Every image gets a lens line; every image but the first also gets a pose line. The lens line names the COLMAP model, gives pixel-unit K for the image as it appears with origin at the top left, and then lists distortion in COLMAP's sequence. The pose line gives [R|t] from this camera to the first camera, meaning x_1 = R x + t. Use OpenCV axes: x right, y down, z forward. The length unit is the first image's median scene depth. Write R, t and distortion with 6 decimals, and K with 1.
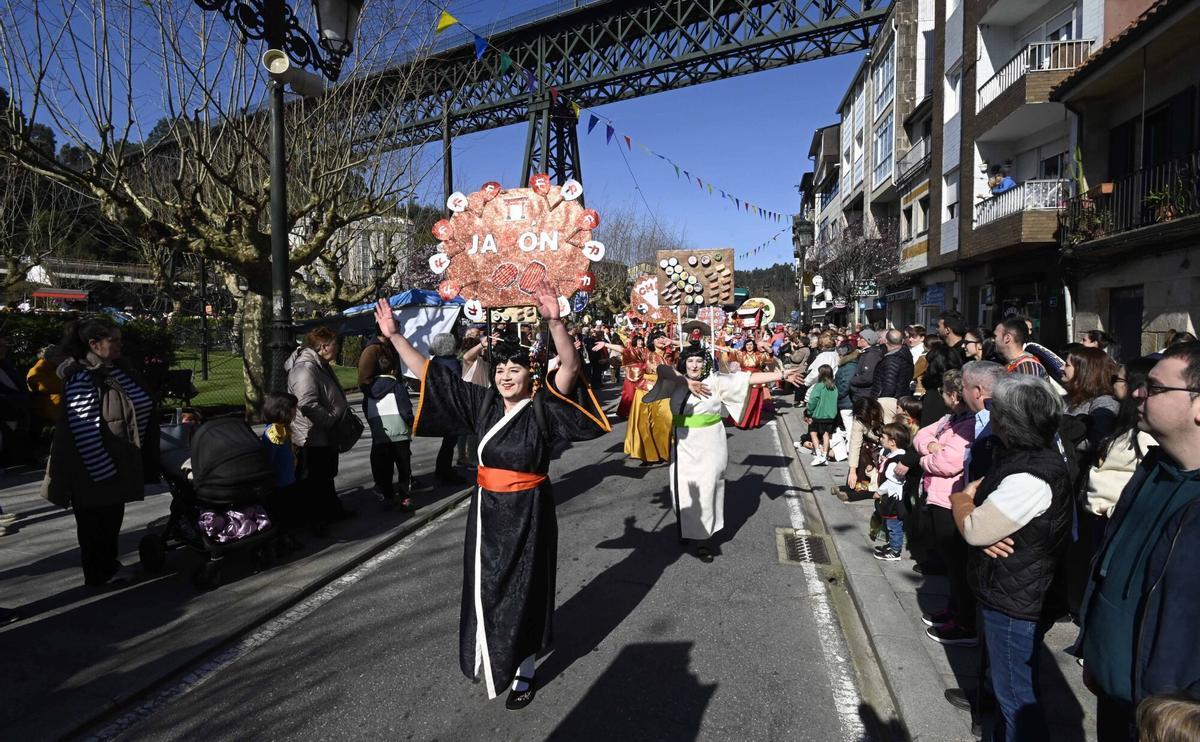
lens RADIAL K [[541.3, 0, 601.5], [0, 541.3, 368.7], [0, 0, 1]] dist [-0.021548, -0.000498]
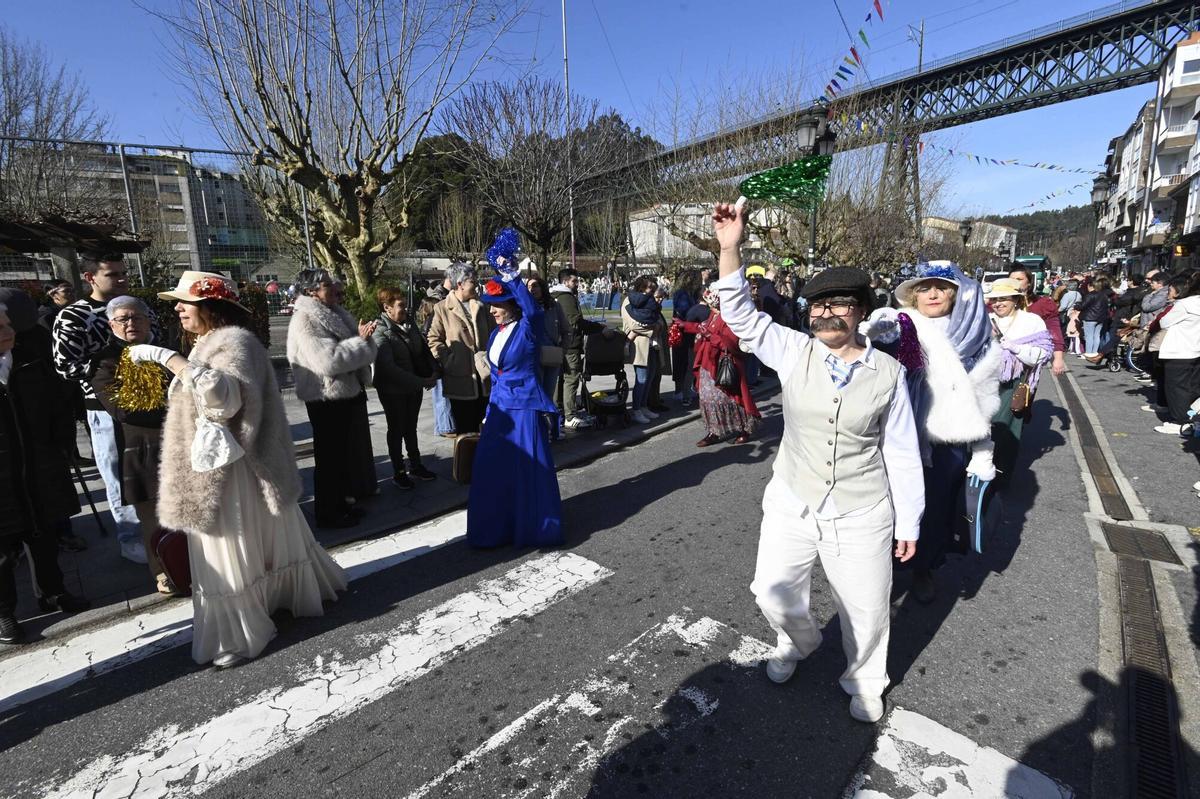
lens RADIAL K [[570.0, 0, 605.1], [0, 570.0, 396.5], [0, 0, 1]] dist [-0.005522, -0.001306]
pose [[0.923665, 0.050383, -0.379875, -0.409448], [-0.006897, 0.993344, 0.114979, 0.136556], [0.383139, -0.103582, 0.917865, -1.648753]]
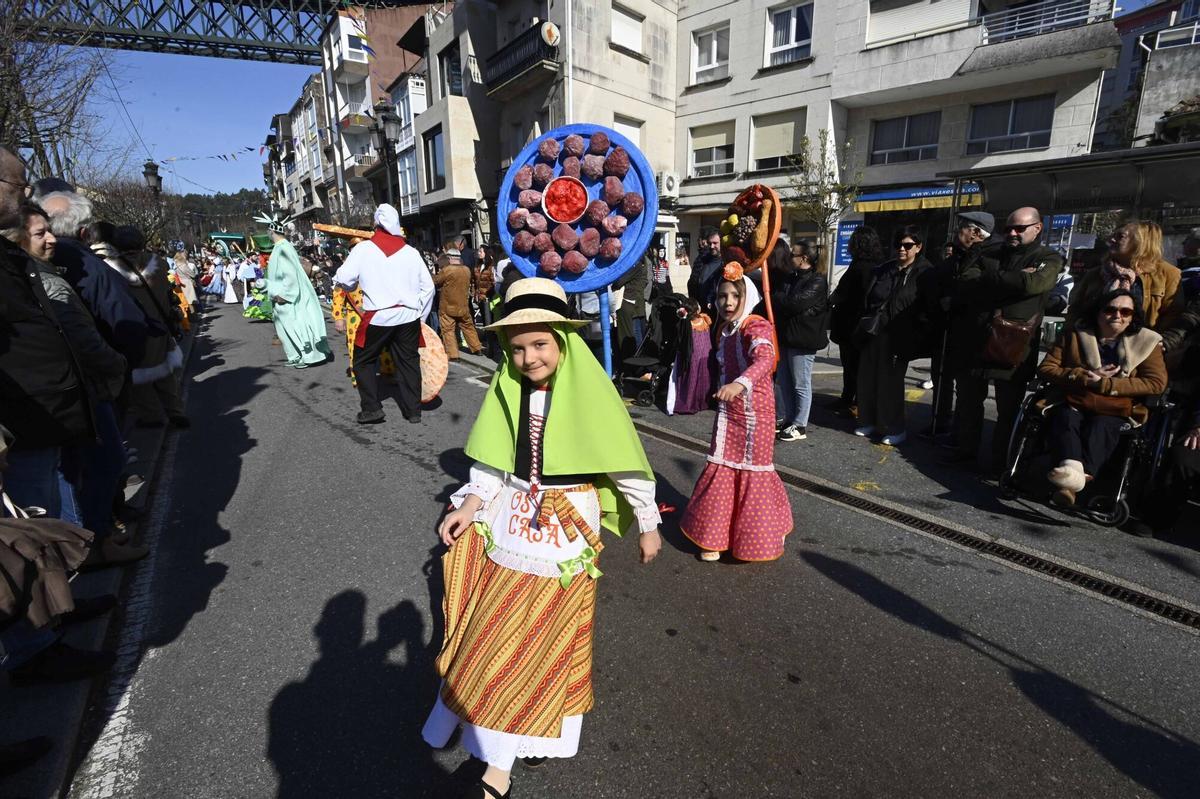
lens RADIAL K [[570.0, 0, 603.0], [0, 570.0, 400.9], [0, 0, 1]] dist [-0.005522, -0.001306]
pose [[0.659690, -0.171007, 0.731824, -0.394669], [0.053502, 0.981984, 0.181234, 0.105339], [-0.749631, -0.080405, 0.656954, -1.085458]]
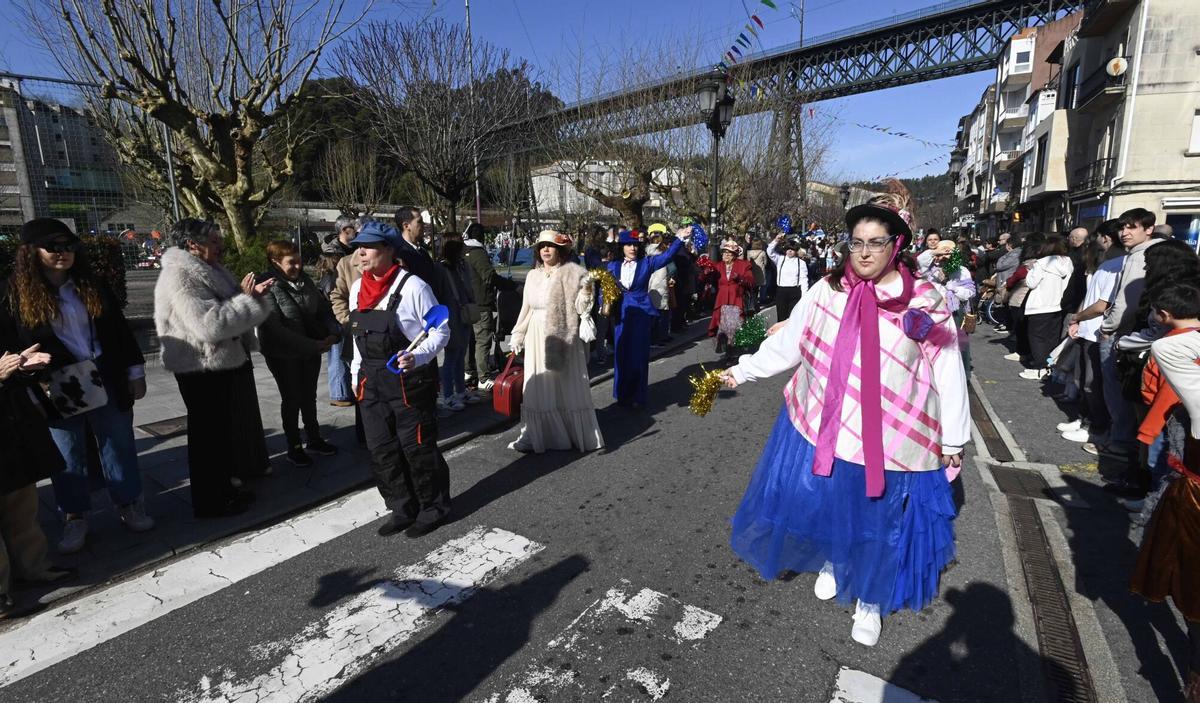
lens RADIAL K [[570.6, 0, 607.6], [0, 570.6, 348.9], [0, 0, 1]] dist [-0.006427, -0.000648]
pose [[0.975571, 0.030708, -0.217528, -0.419249], [-0.007178, 0.994109, 0.108144, 0.135276], [0.219567, -0.103940, 0.970045, -1.642834]]
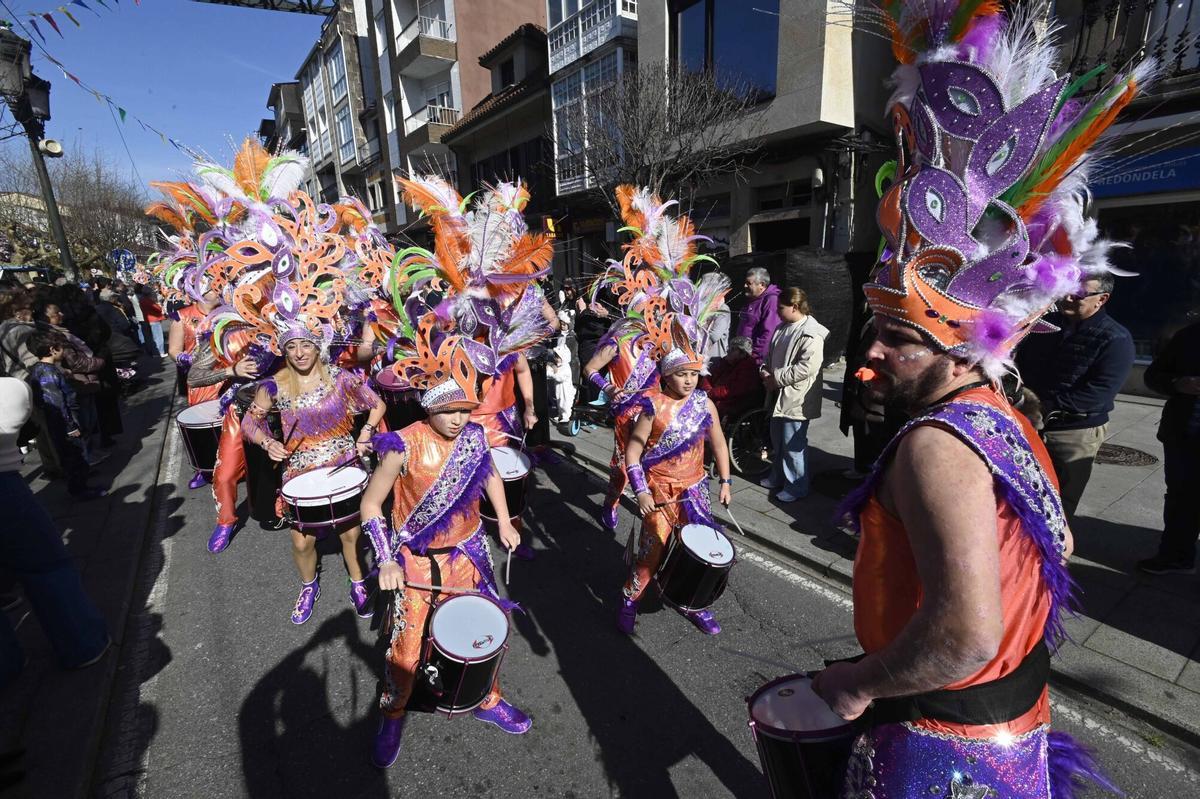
lens RADIAL K [[544.1, 0, 600.3], [0, 544.1, 402.2], [0, 0, 1]] dist [-0.002165, -0.000165]
pose [[0.633782, -0.195047, 0.748517, -0.174237], [0.081180, 0.979114, 0.186400, 0.022744], [-0.769240, -0.057372, 0.636379, -0.310271]]
